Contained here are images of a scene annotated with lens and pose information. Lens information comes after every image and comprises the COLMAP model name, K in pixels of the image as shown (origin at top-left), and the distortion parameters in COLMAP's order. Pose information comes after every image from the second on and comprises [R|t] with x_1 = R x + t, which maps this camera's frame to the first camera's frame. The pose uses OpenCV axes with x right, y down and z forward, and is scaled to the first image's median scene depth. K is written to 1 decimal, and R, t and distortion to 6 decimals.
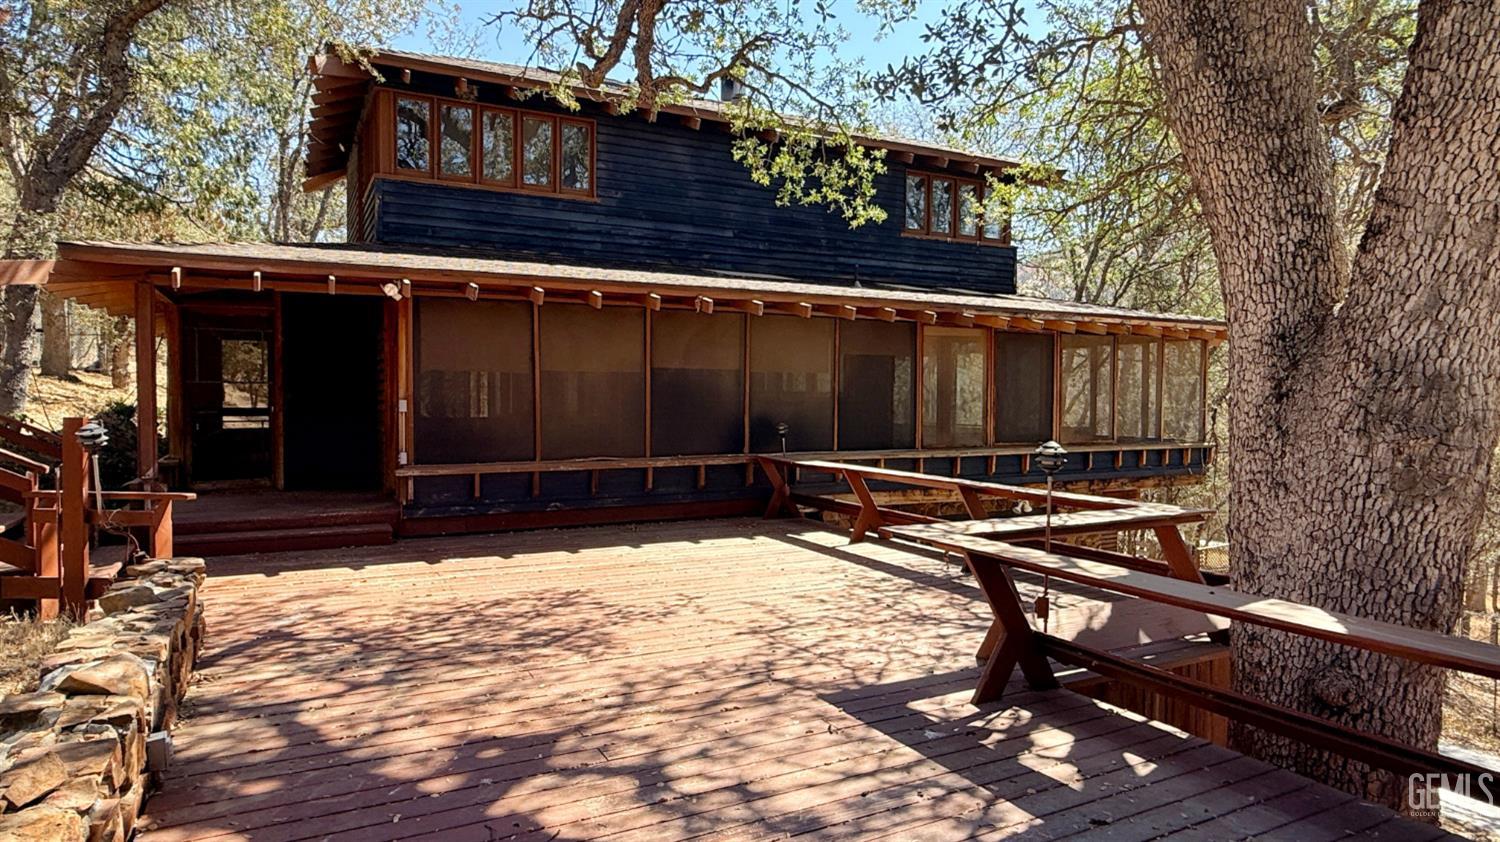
lens RADIAL K [[876.5, 0, 744.6], [0, 876.5, 405.7], [0, 0, 1]] dist [-0.005066, 0.001134]
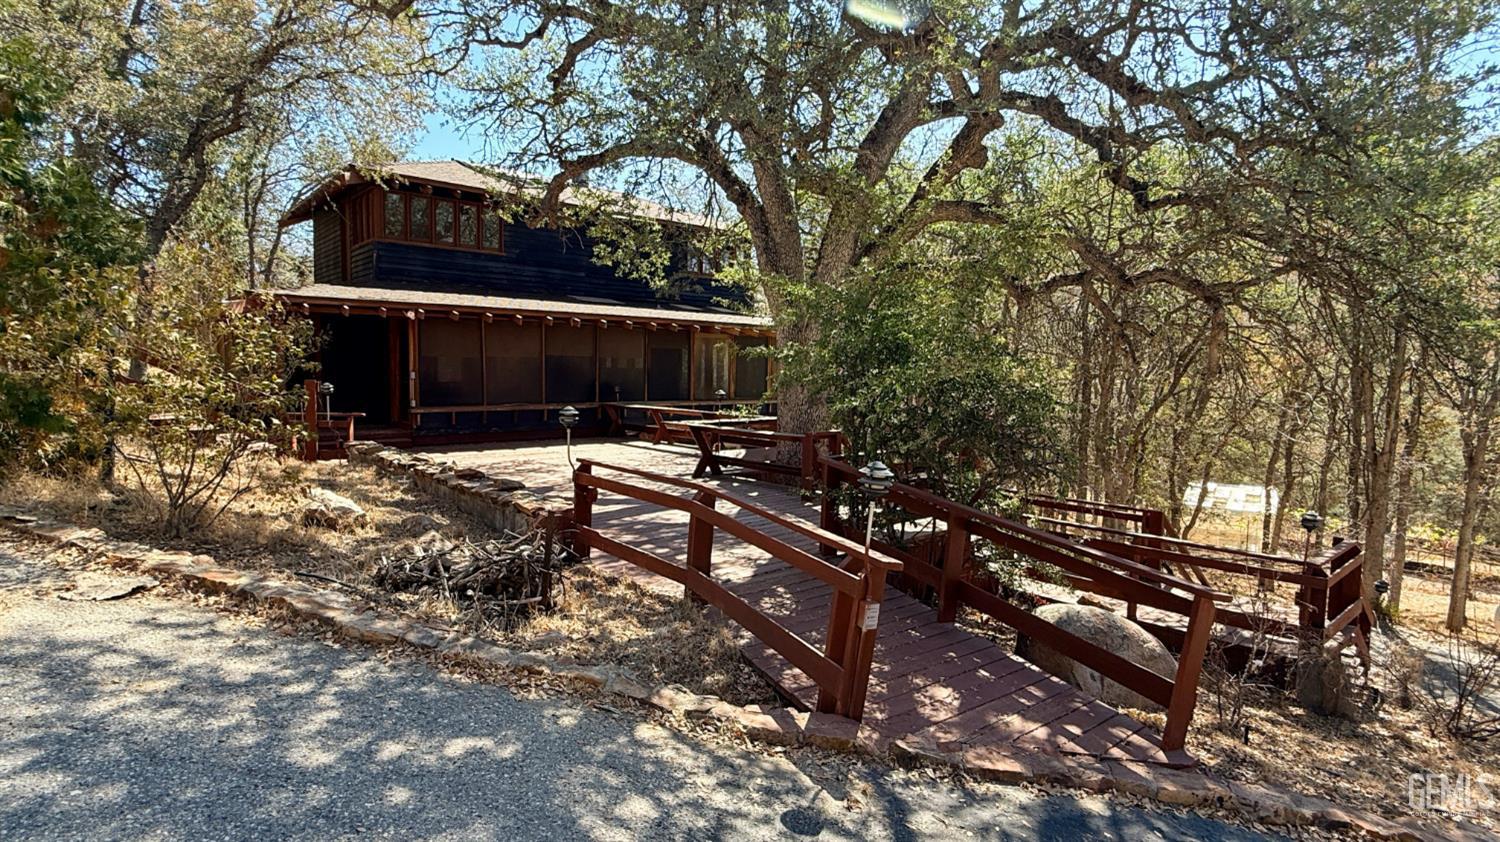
lens RADIAL K [[683.4, 0, 744.0], [0, 683.4, 416.7], [0, 0, 1]] dist [-0.000065, 0.000047]
pose [[0.970461, -0.009639, 0.241065, -0.049732], [-0.005119, 0.998154, 0.060519, -0.003016], [-0.241203, -0.059965, 0.968620, -0.512614]]
